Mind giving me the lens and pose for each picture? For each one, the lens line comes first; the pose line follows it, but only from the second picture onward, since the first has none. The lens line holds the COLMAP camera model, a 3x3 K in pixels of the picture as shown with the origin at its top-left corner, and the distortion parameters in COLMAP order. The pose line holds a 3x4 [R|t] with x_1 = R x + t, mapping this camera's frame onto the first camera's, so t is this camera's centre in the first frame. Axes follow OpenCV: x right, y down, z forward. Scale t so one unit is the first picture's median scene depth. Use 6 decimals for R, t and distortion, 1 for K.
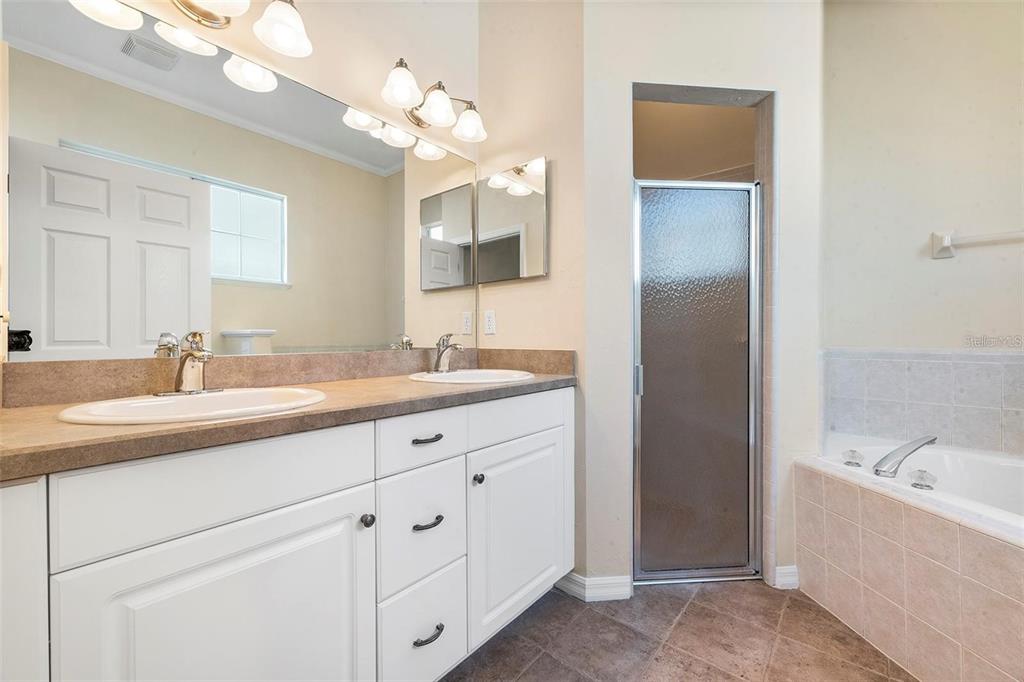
lens RADIAL K [[419.6, 0, 510.0], [0, 419.6, 339.1], [0, 0, 1]] dist [0.000177, 0.000142]
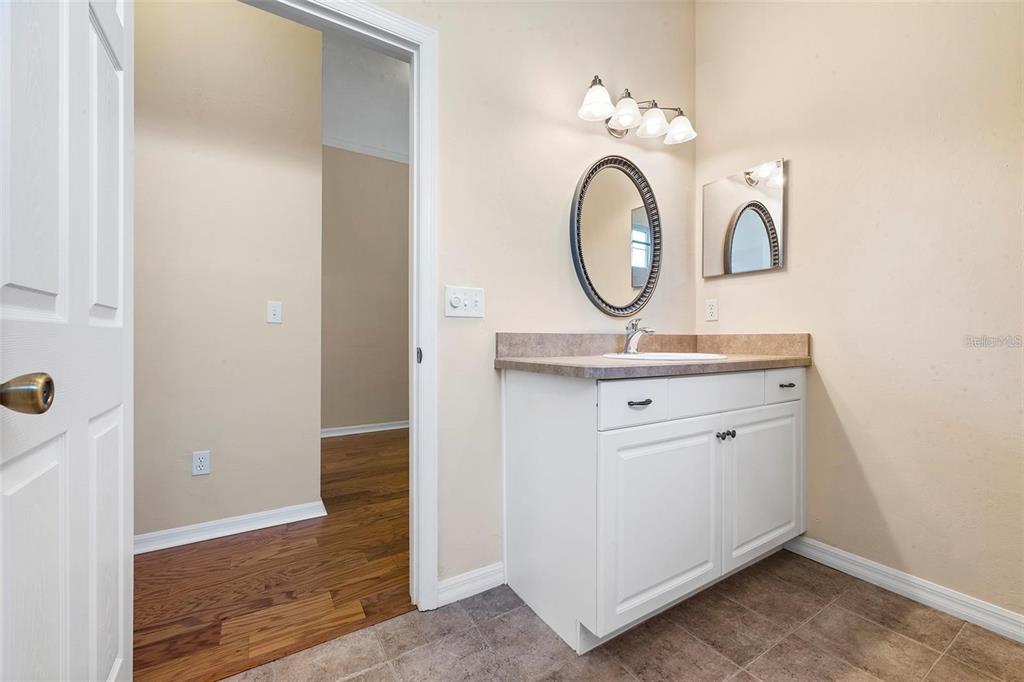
lens RADIAL K [[409.9, 0, 487.5], [0, 409.9, 334.2], [0, 0, 1]] dist [0.029493, 0.000071]
pose [[0.934402, 0.008408, -0.356120, -0.138837], [0.000857, 0.999665, 0.025851, -0.001672], [0.356218, -0.024460, 0.934083, -0.186569]]
